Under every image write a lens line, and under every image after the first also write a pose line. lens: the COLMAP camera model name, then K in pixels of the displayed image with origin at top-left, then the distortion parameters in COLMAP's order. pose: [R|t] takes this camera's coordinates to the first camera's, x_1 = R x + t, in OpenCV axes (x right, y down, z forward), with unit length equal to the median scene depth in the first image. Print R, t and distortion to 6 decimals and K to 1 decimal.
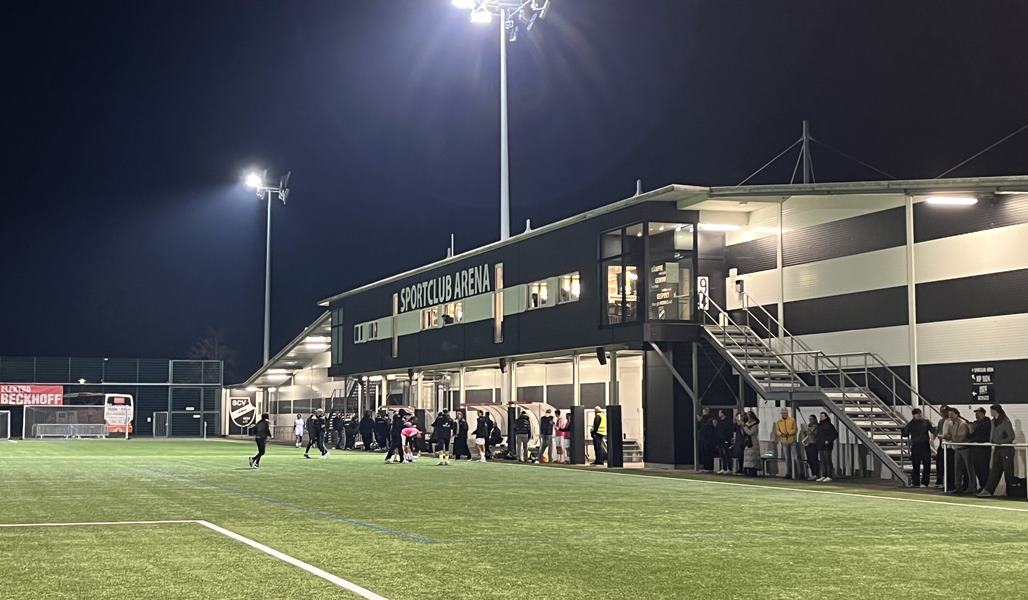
lens RADIAL K [[1375.0, 0, 514.1], [0, 1375.0, 299.9], [0, 0, 1]] dist [-0.006046, 0.000000]
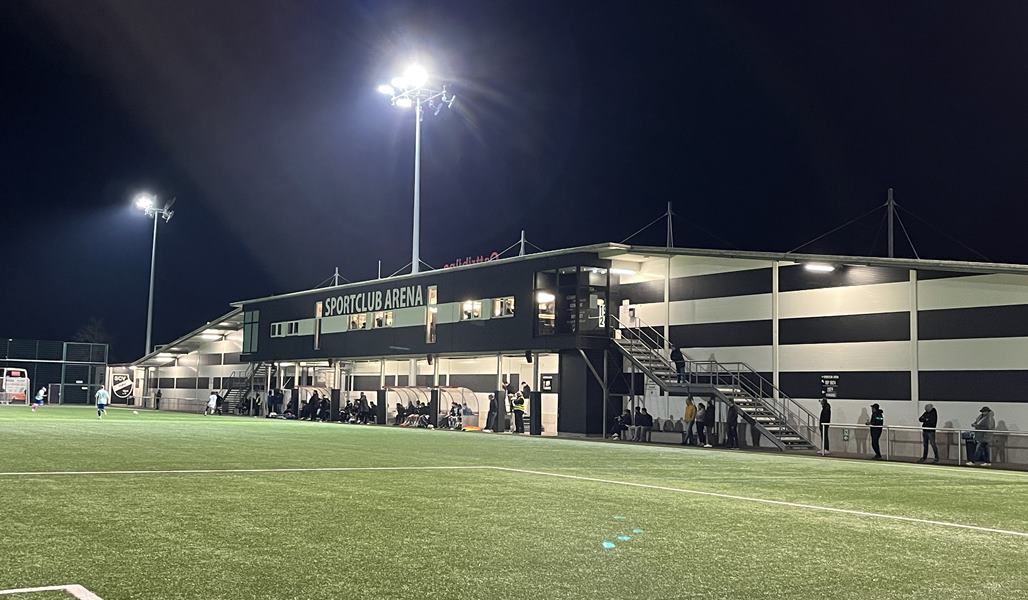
lens RADIAL K [[1056.3, 0, 514.1], [0, 1056.3, 296.8], [0, 0, 1]] dist [0.016423, 0.000000]
pose [[0.971954, 0.047593, 0.230307, -0.178048], [-0.045428, 0.998859, -0.014697, -0.003689], [-0.230744, 0.003822, 0.973007, -0.053289]]
